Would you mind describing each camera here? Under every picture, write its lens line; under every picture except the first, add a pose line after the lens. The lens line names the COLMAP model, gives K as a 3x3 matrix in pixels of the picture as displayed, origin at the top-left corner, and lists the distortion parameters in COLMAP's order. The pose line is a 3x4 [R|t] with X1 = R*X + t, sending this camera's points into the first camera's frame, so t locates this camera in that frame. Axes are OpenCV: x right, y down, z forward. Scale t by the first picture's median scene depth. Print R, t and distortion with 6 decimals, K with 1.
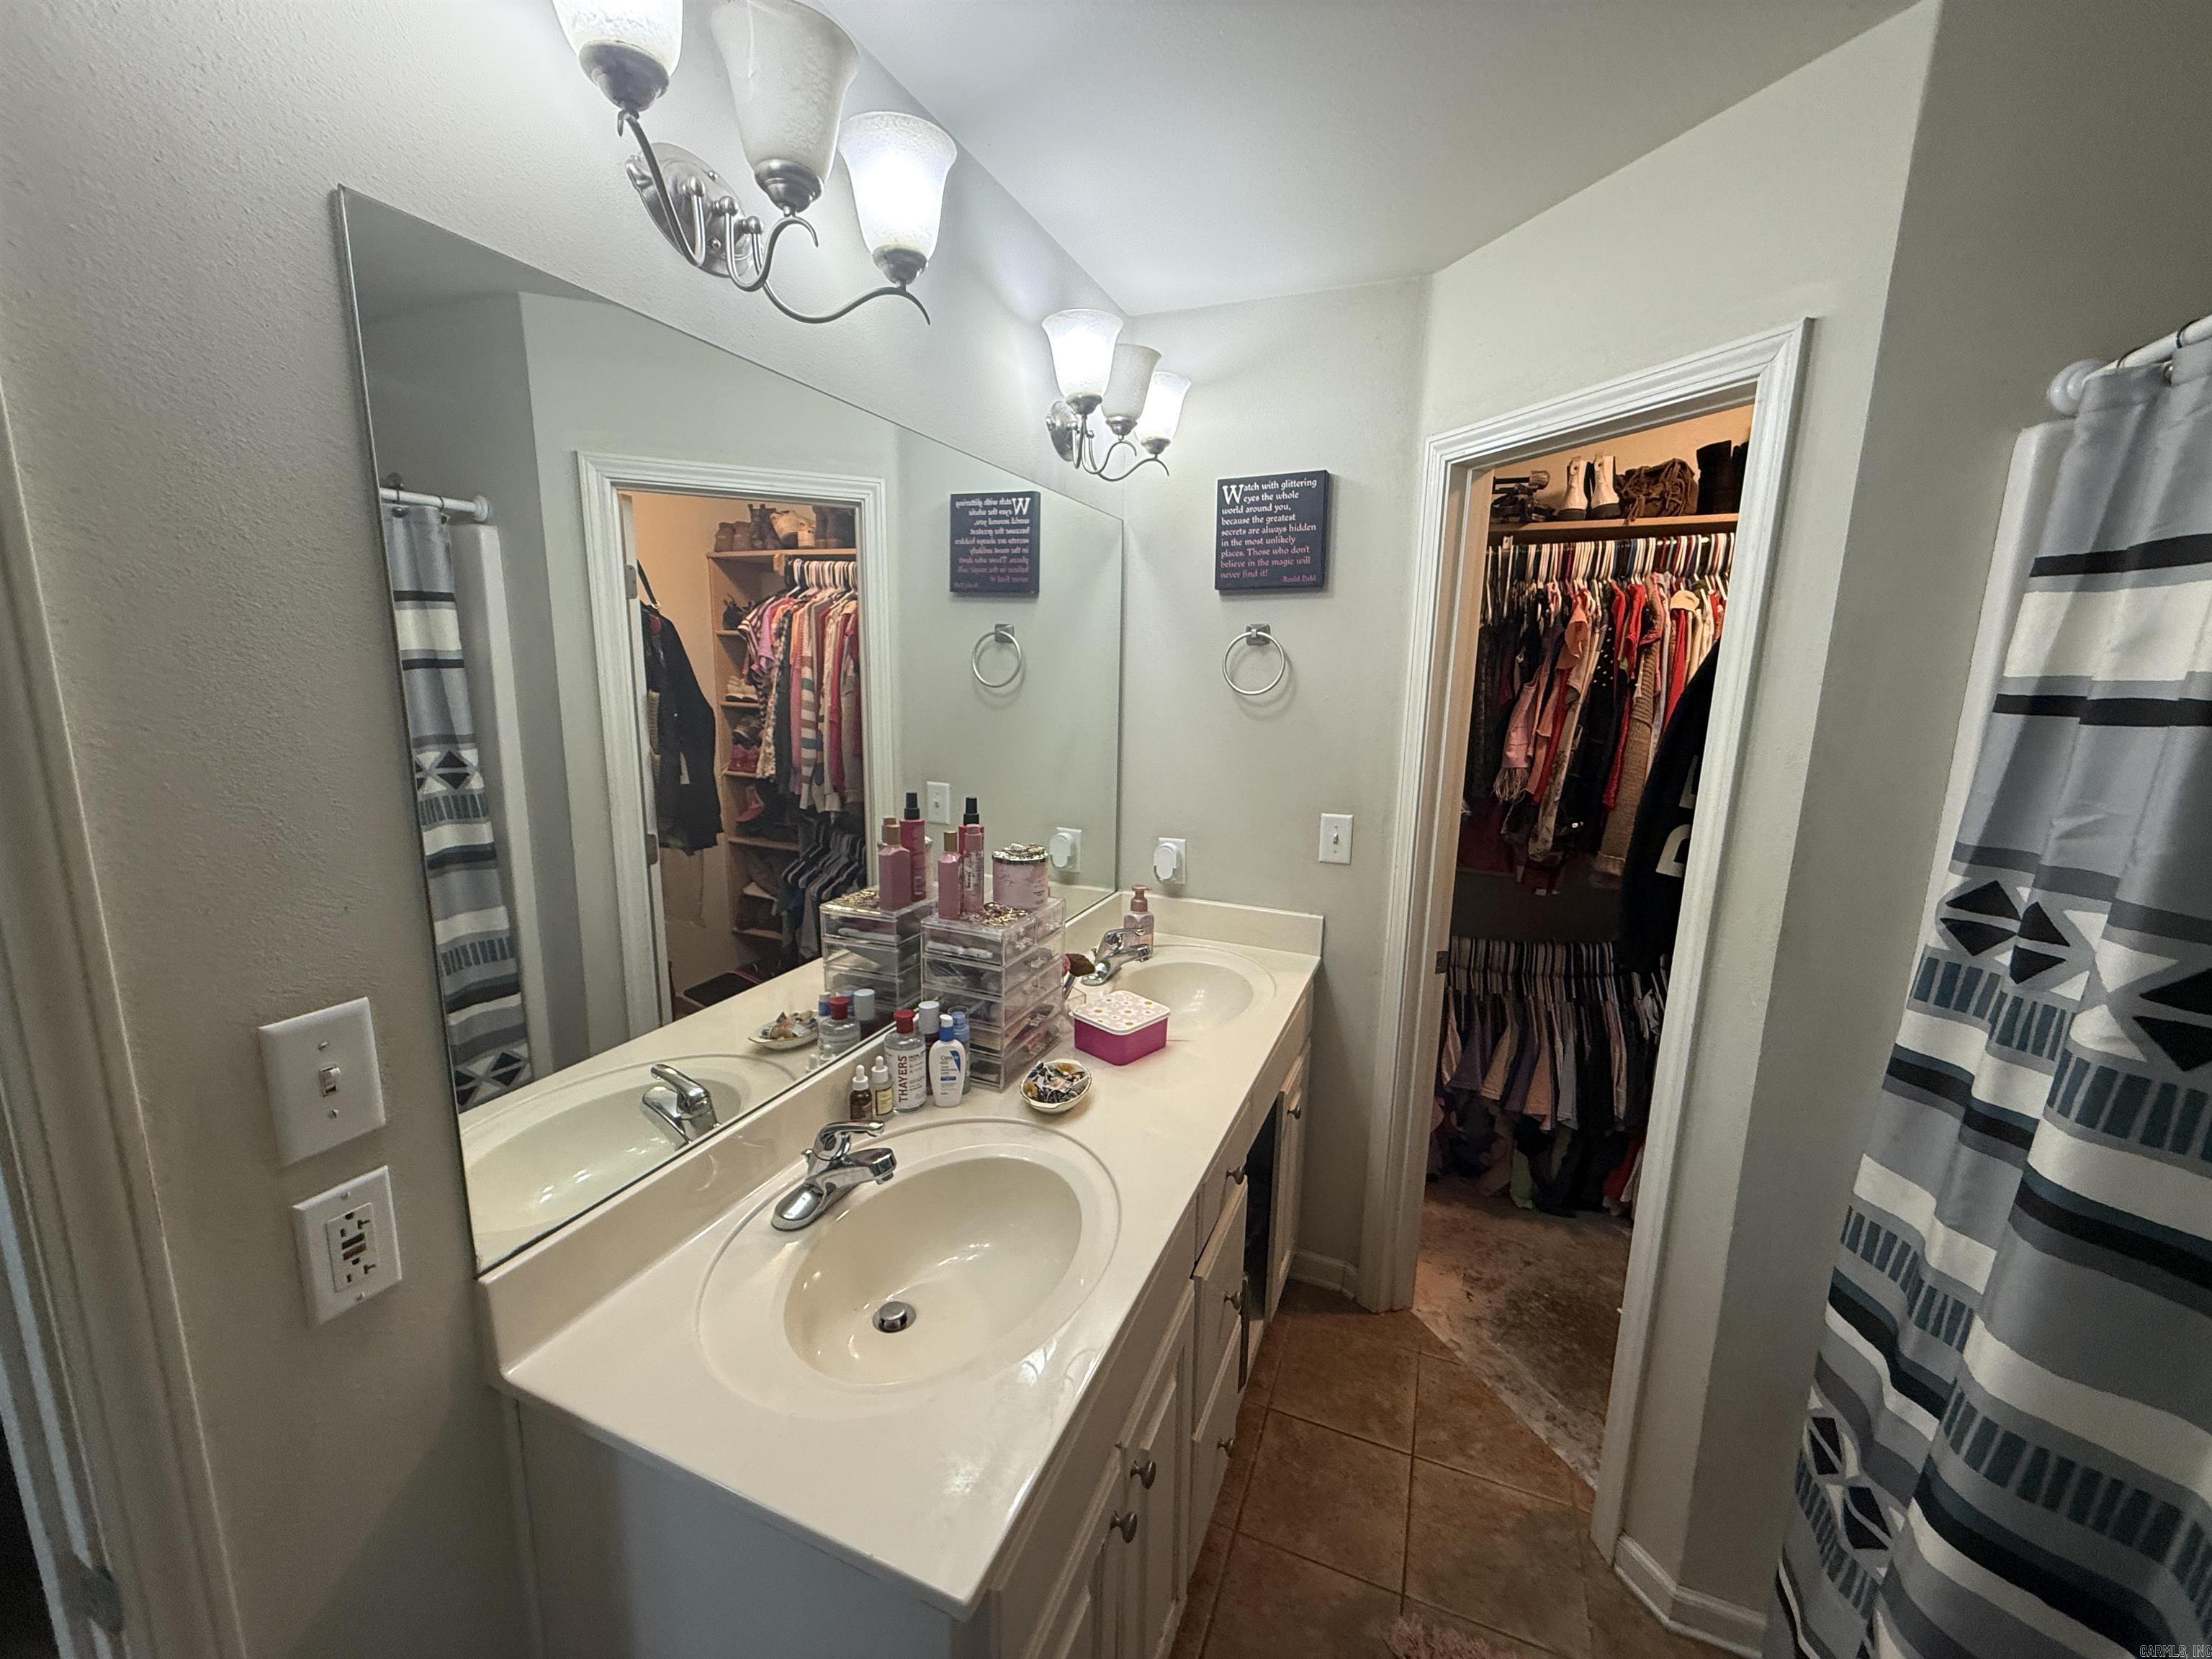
lens RADIAL K [[881.9, 0, 1101.2], [0, 881.9, 828.4], [0, 0, 1]] dist [0.002174, -0.000249]
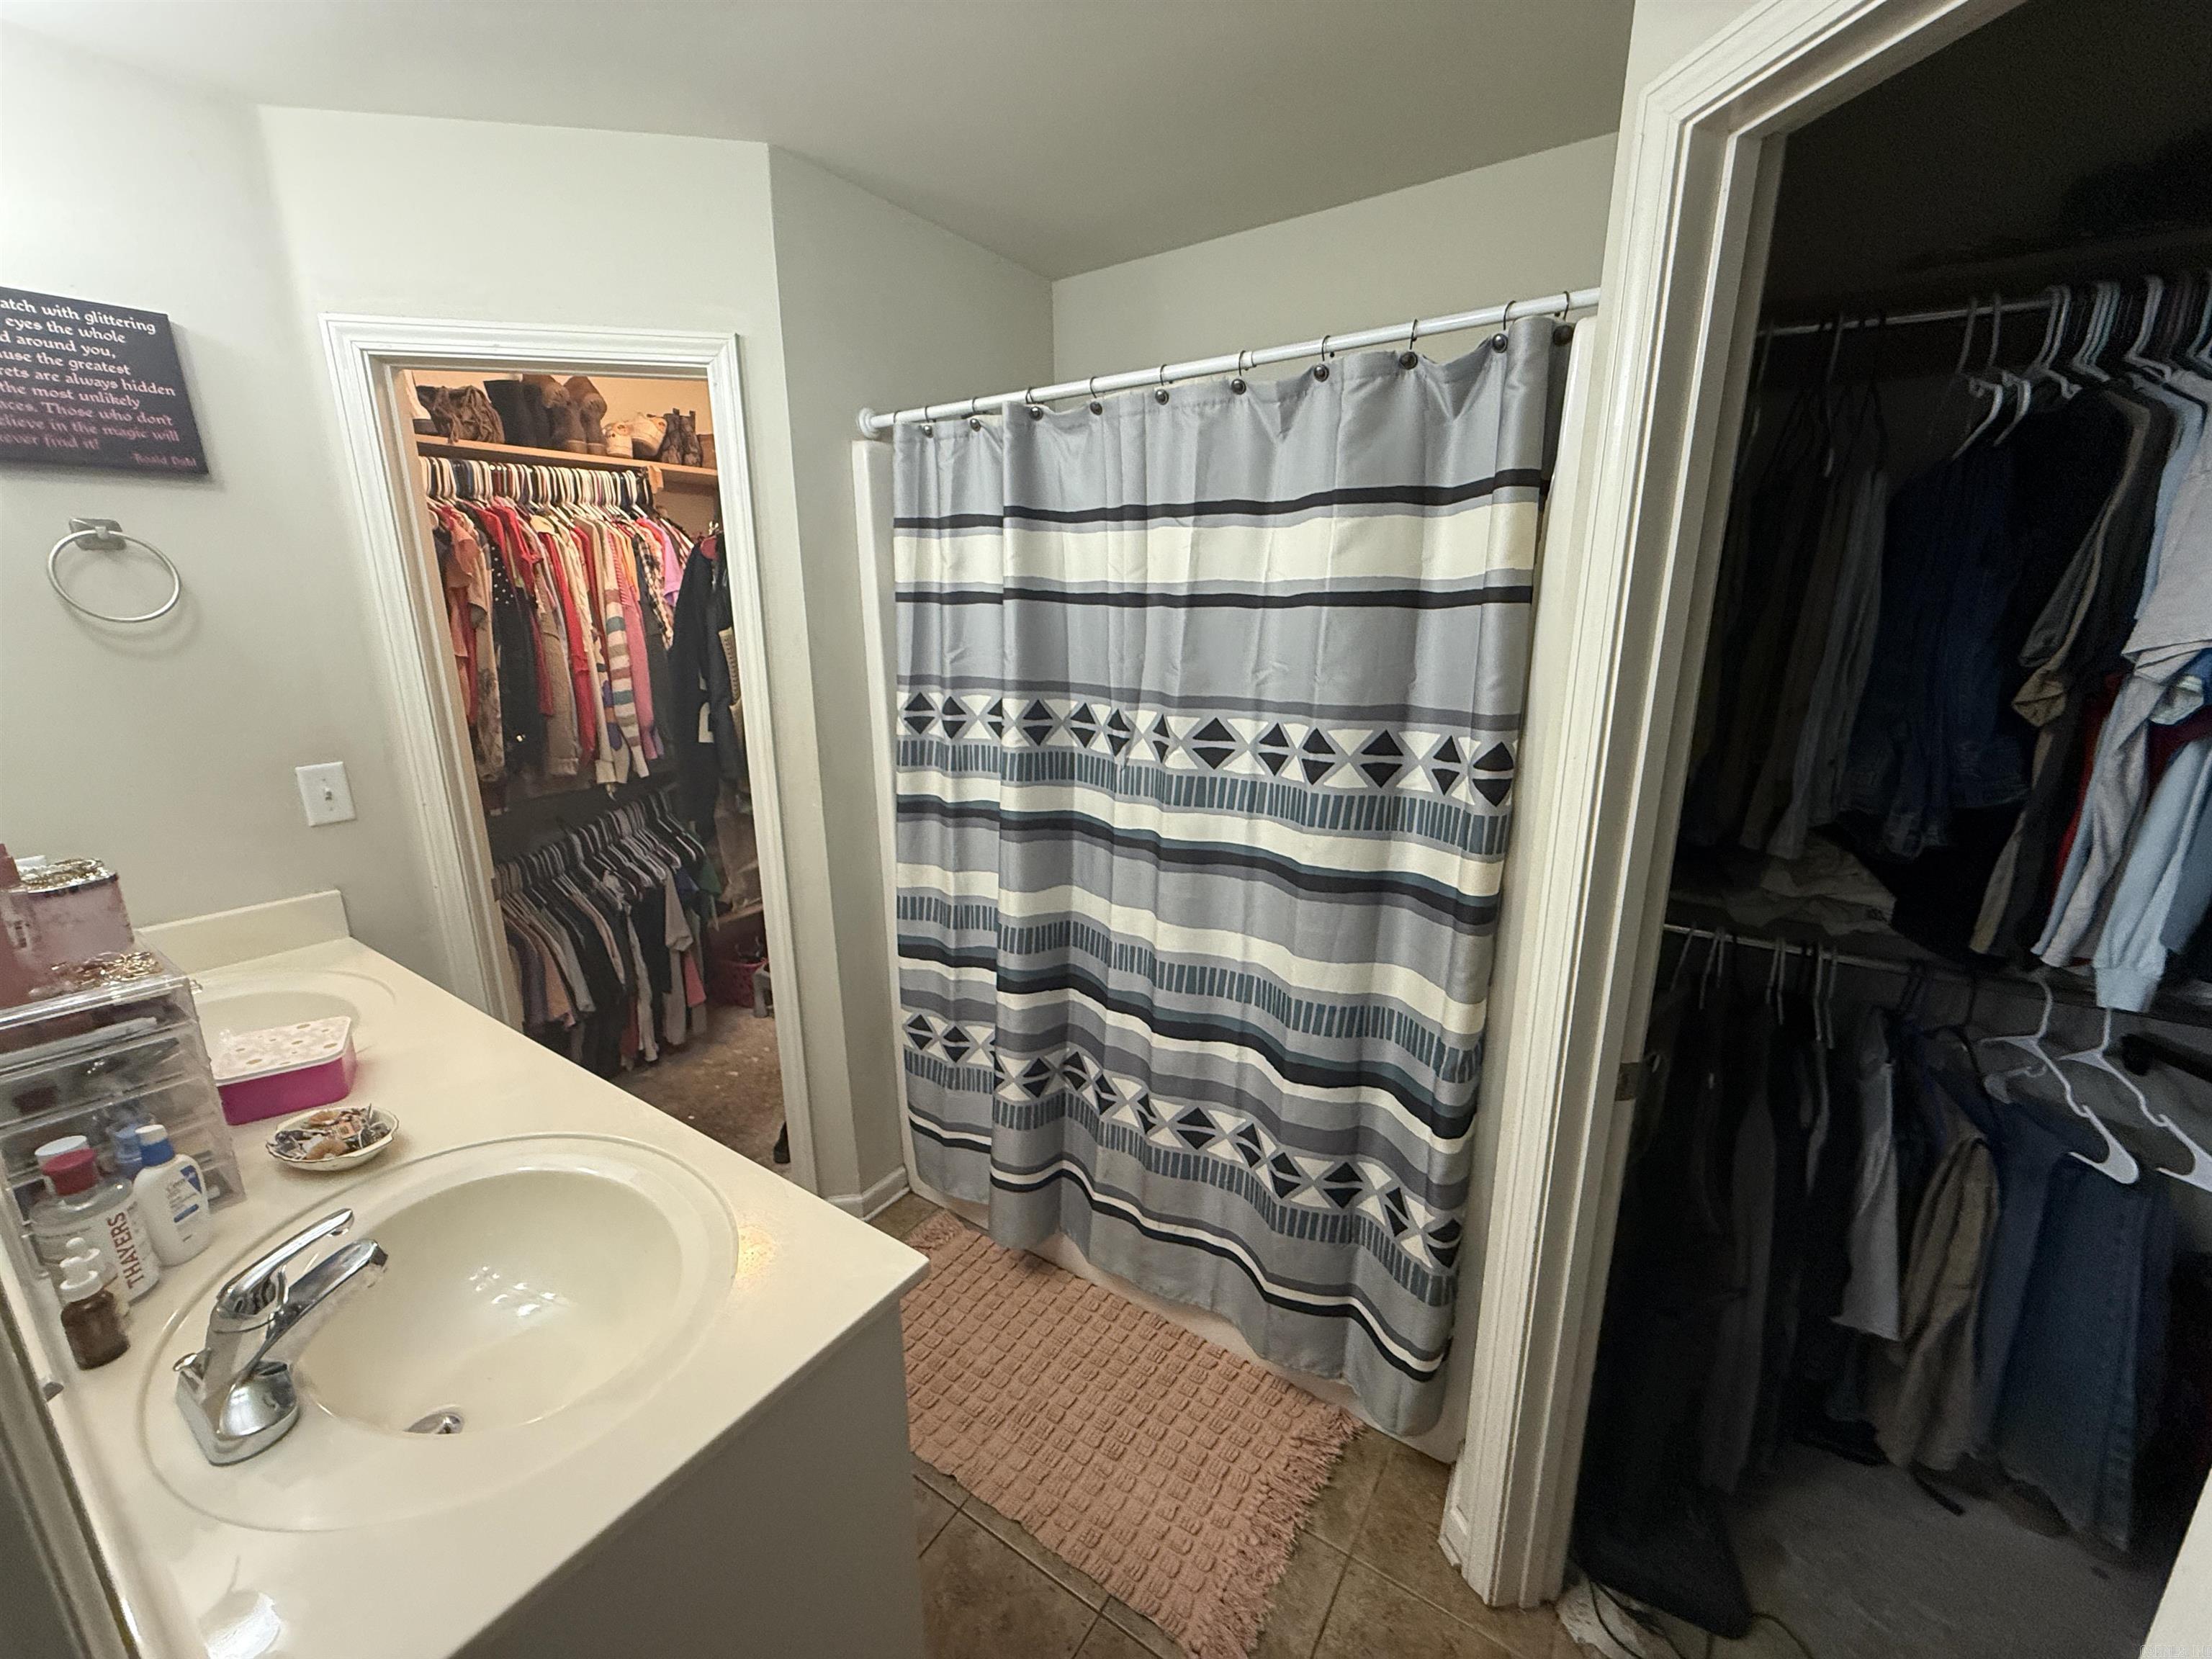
lens RADIAL K [[881.9, 0, 1106.8], [0, 881.9, 829.3], [0, 0, 1]] dist [0.002174, -0.000249]
pose [[0.199776, -0.258912, 0.945015, -0.399822], [0.189055, 0.956520, 0.222098, -0.002189], [-0.961430, 0.134290, 0.240039, 0.104904]]
